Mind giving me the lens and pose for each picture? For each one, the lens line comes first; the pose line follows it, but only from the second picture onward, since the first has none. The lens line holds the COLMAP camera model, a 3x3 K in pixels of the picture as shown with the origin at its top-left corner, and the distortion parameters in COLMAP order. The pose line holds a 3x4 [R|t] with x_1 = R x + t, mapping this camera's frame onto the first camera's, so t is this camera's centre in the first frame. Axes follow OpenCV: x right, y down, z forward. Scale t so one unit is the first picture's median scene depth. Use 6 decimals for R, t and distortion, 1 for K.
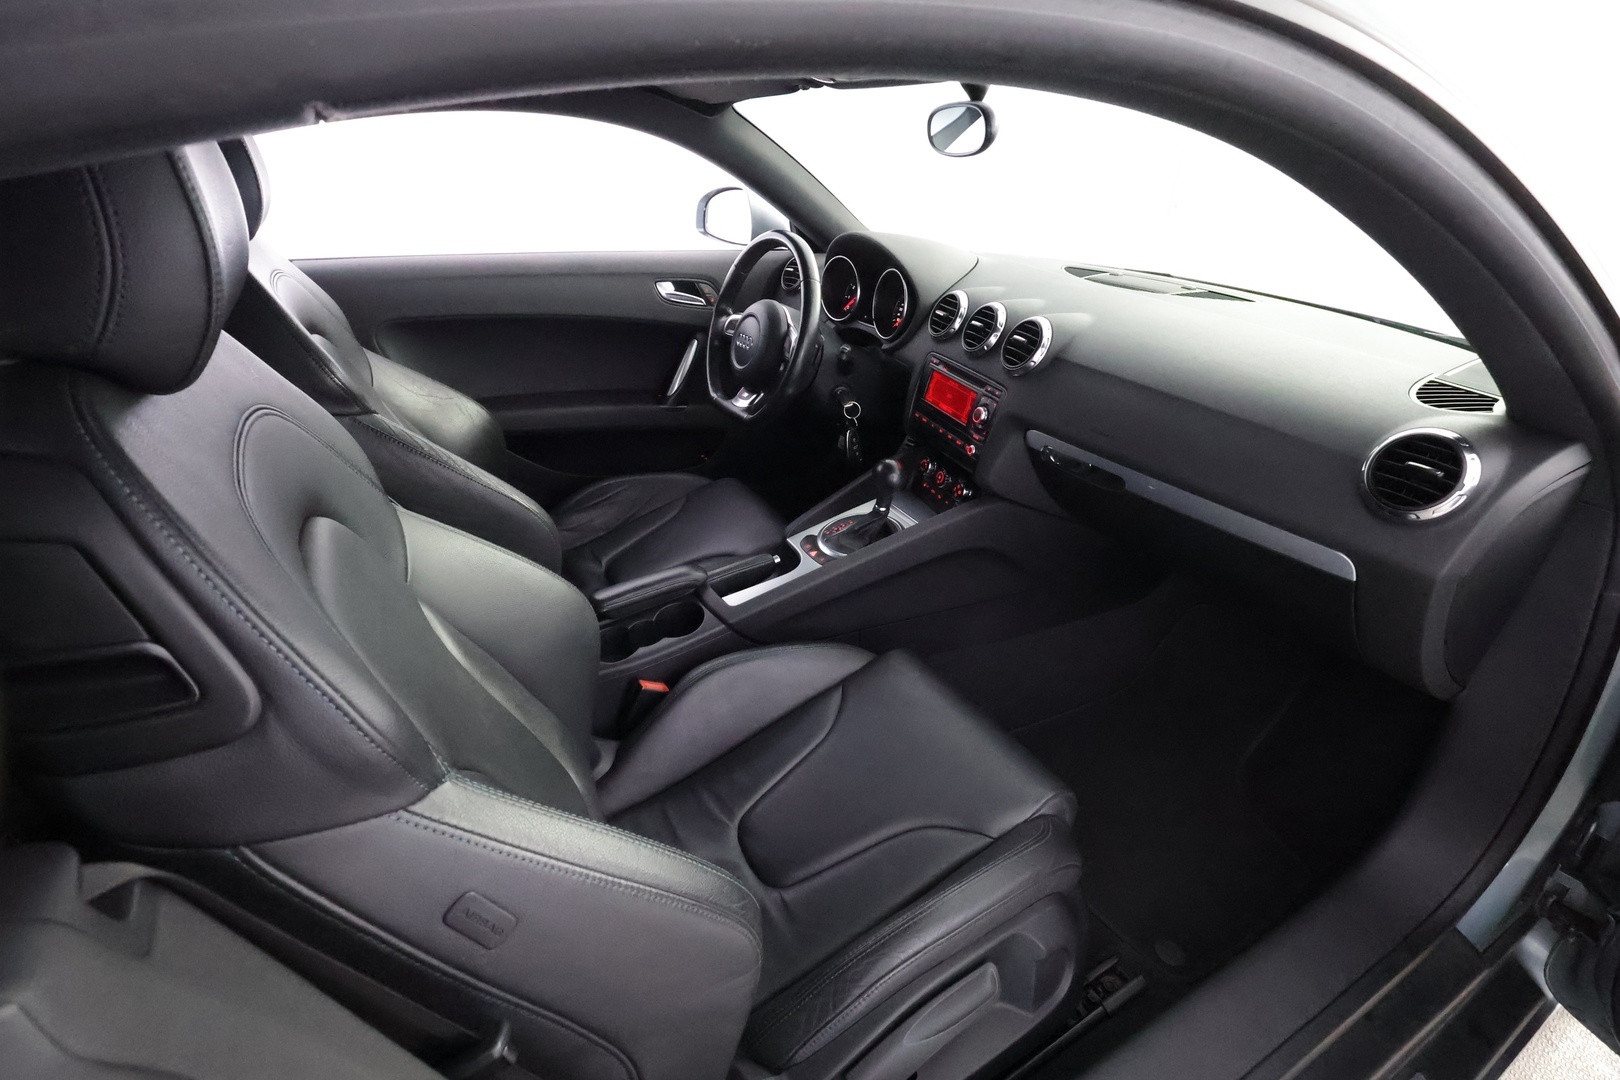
lens RADIAL K [[766.2, 0, 810.0], [0, 766.2, 540.0], [0, 0, 1]] dist [-0.000518, 0.000127]
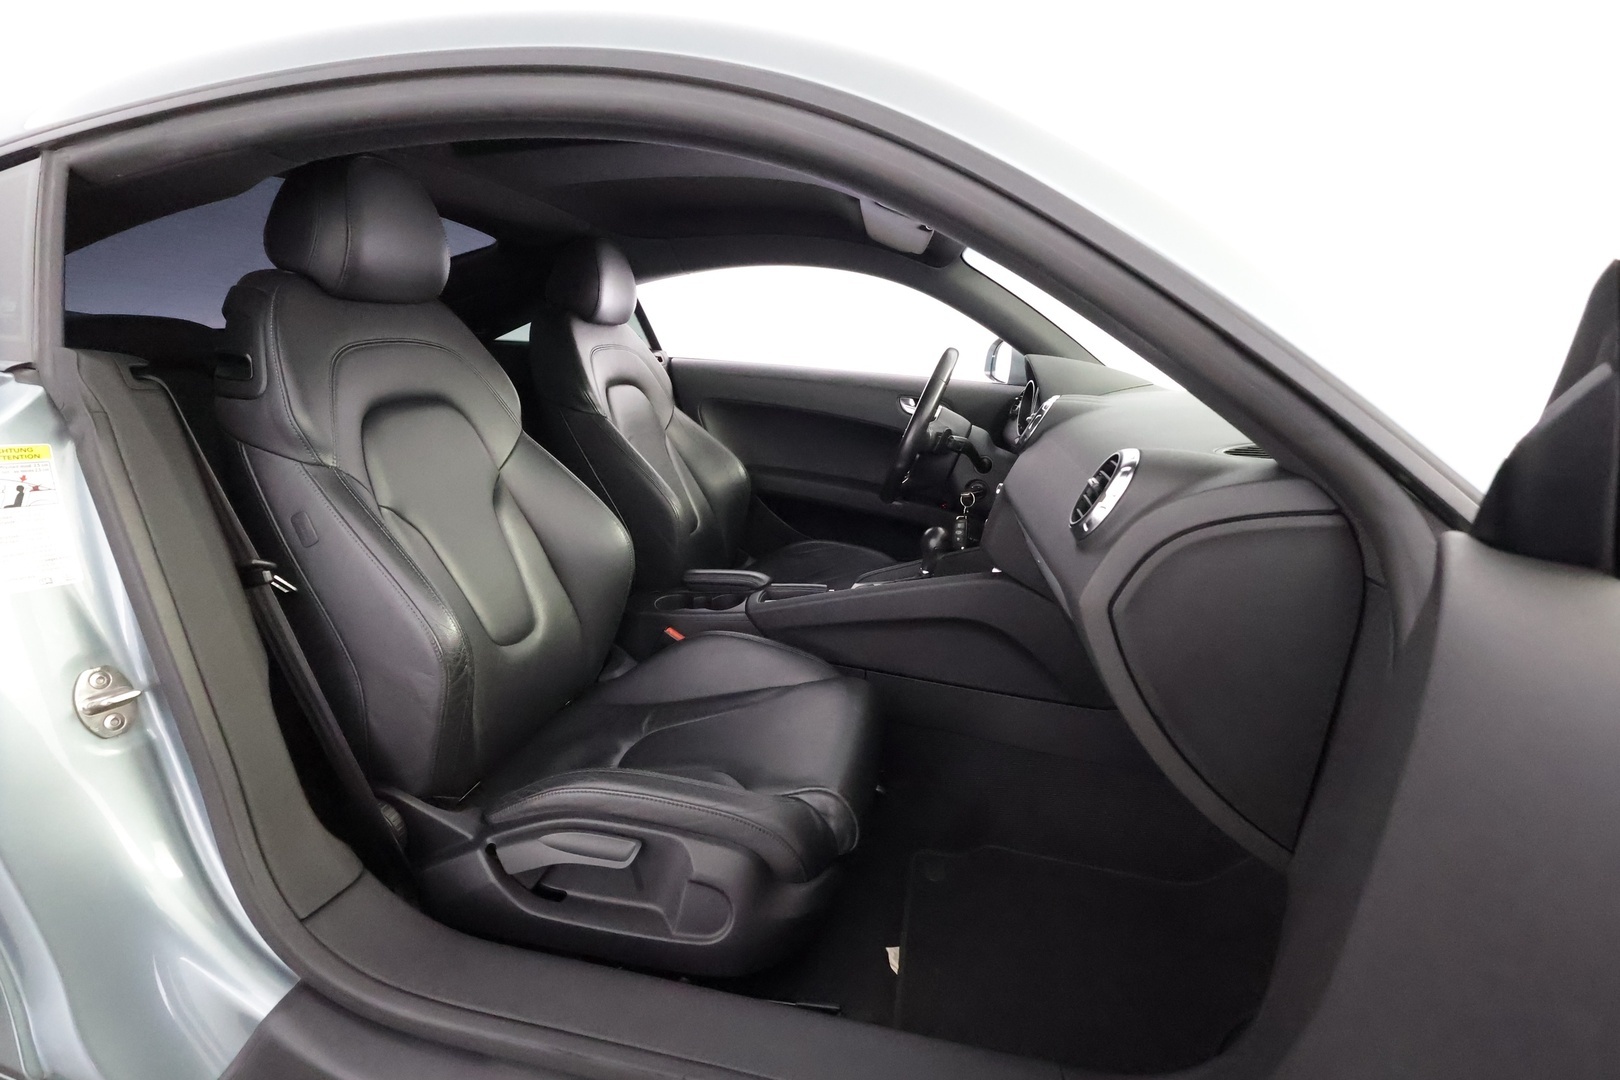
lens RADIAL K [[766.2, 0, 810.0], [0, 766.2, 540.0], [0, 0, 1]] dist [-0.000518, 0.000127]
pose [[0.818780, 0.192827, -0.540756, 0.453934], [-0.308917, 0.941902, -0.131872, 0.094754], [0.483911, 0.275023, 0.830778, -0.022617]]
